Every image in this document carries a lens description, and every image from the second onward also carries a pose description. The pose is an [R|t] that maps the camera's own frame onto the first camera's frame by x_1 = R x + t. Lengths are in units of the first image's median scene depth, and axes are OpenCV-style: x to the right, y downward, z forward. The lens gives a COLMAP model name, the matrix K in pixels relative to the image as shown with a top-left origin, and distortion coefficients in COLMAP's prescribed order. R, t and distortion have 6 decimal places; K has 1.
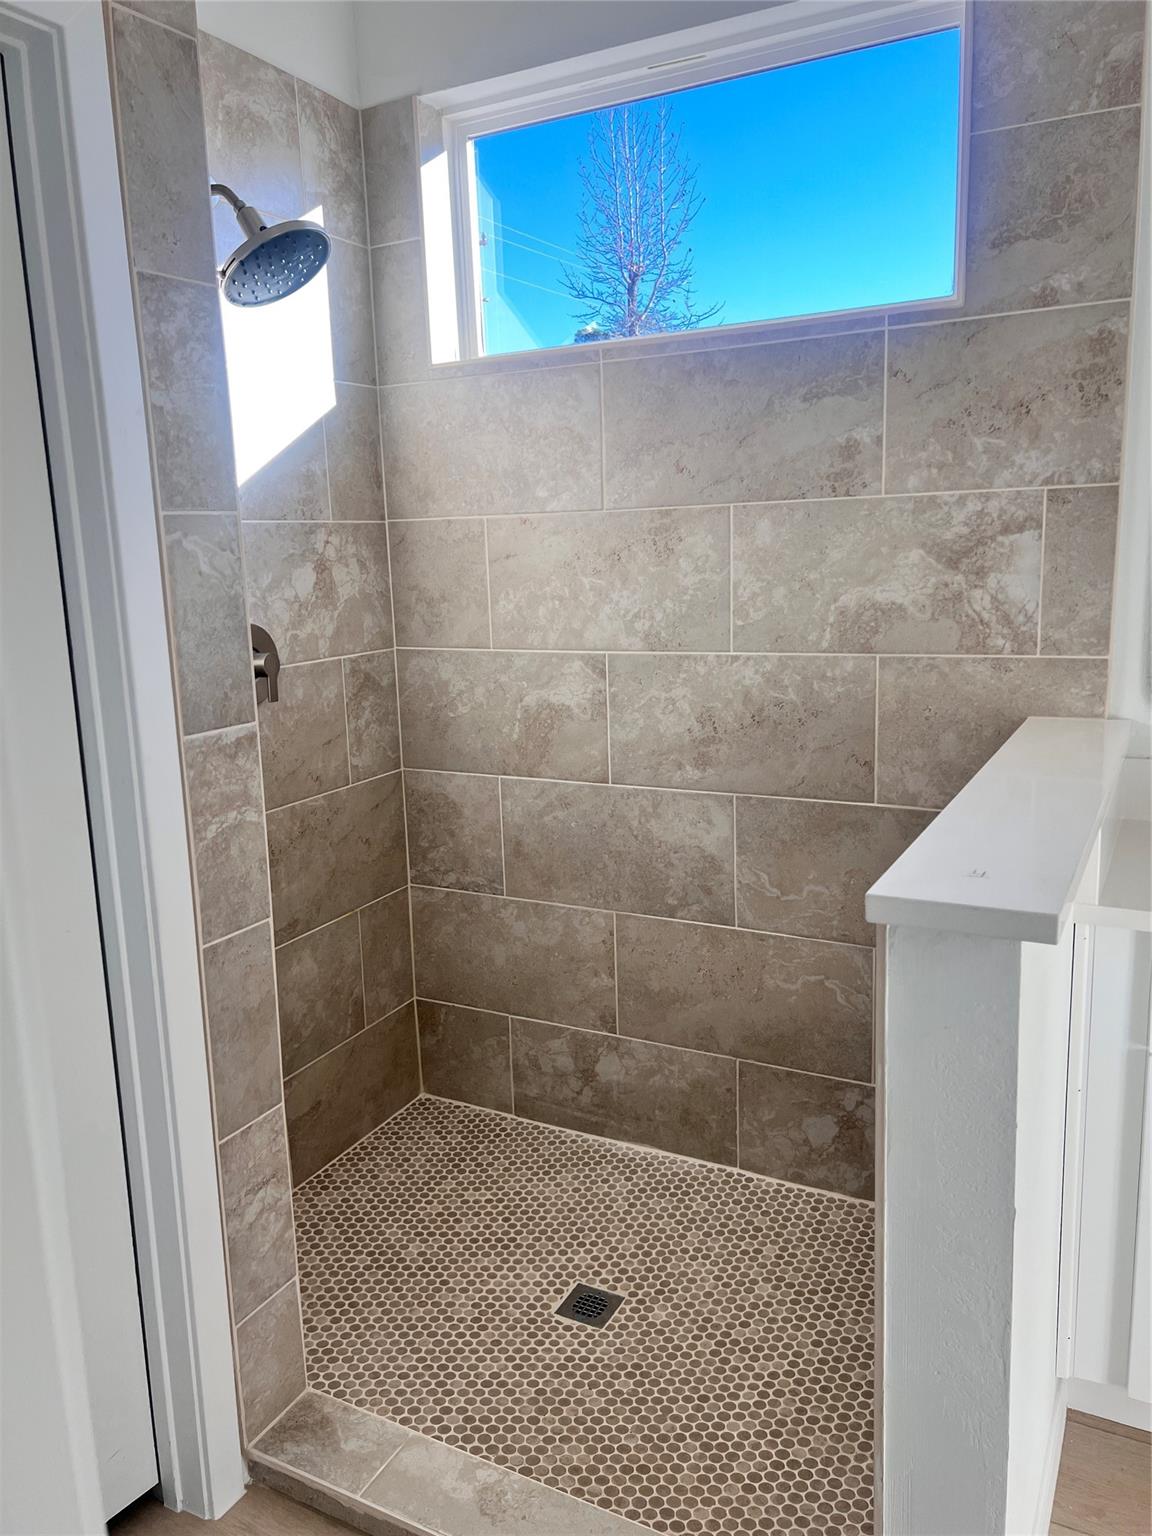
lens RADIAL K [[1150.8, 0, 584.3], [0, 1150.8, 760.6], [0, 0, 1]] dist [0.064522, -0.067550]
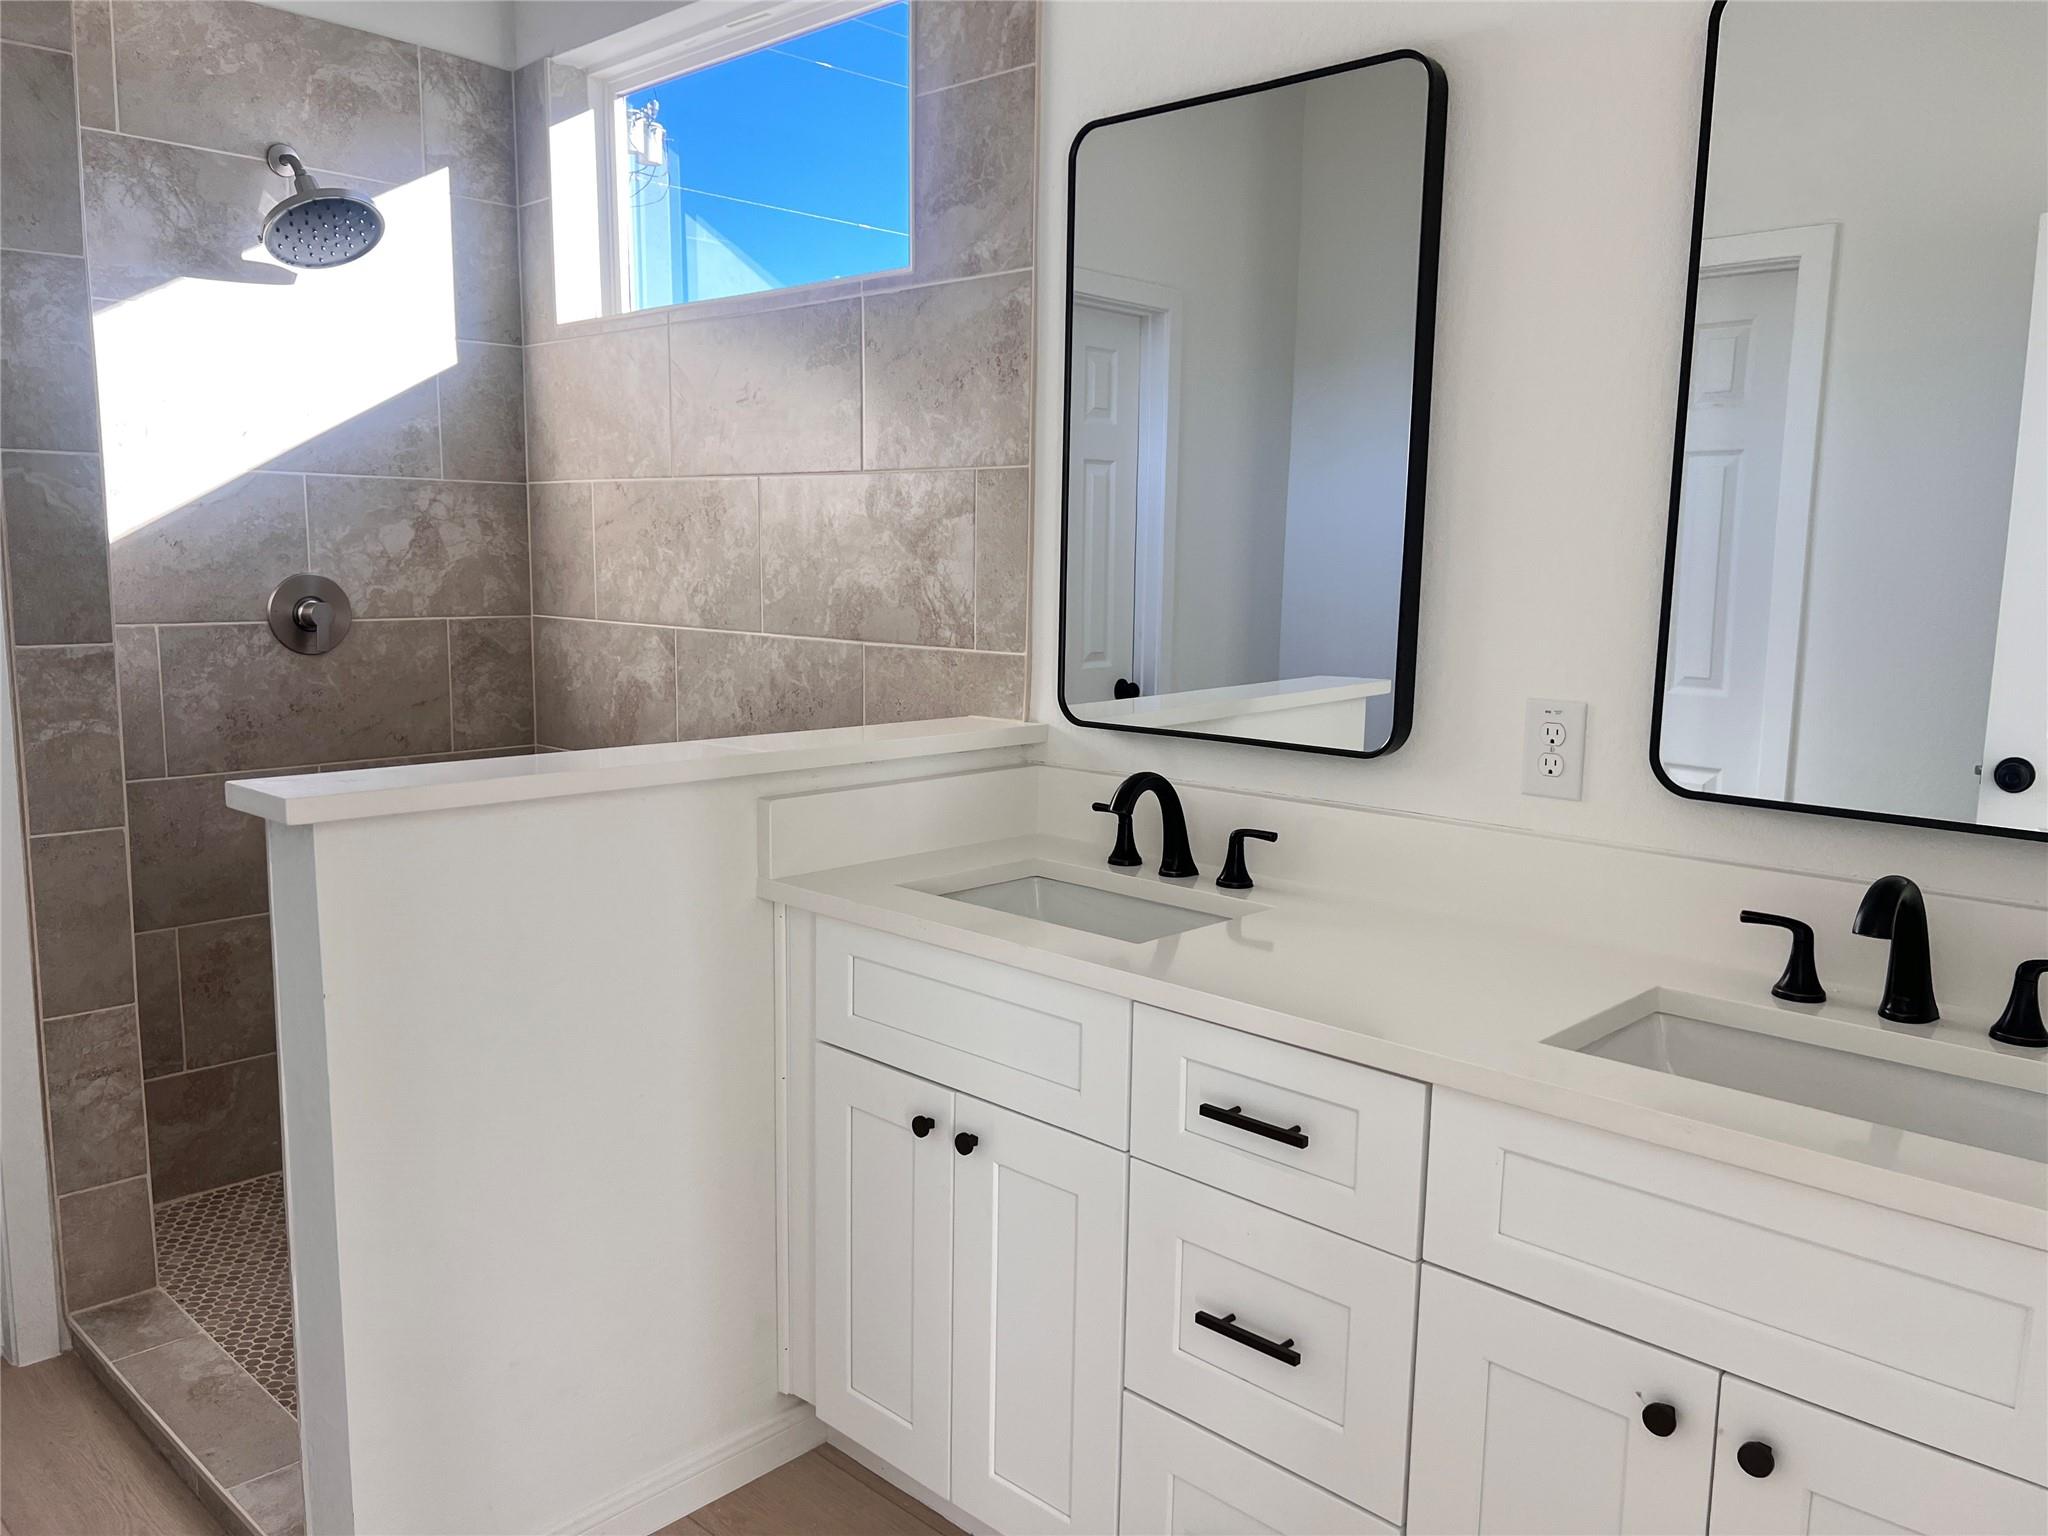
lens RADIAL K [[1534.5, 0, 1026.3], [0, 1534.5, 771.2], [0, 0, 1]] dist [0.064522, -0.067550]
pose [[0.960478, 0.086238, -0.264660, 0.714015], [-0.097394, 0.994815, -0.029298, 0.034575], [0.260762, 0.053916, 0.963897, -0.145114]]
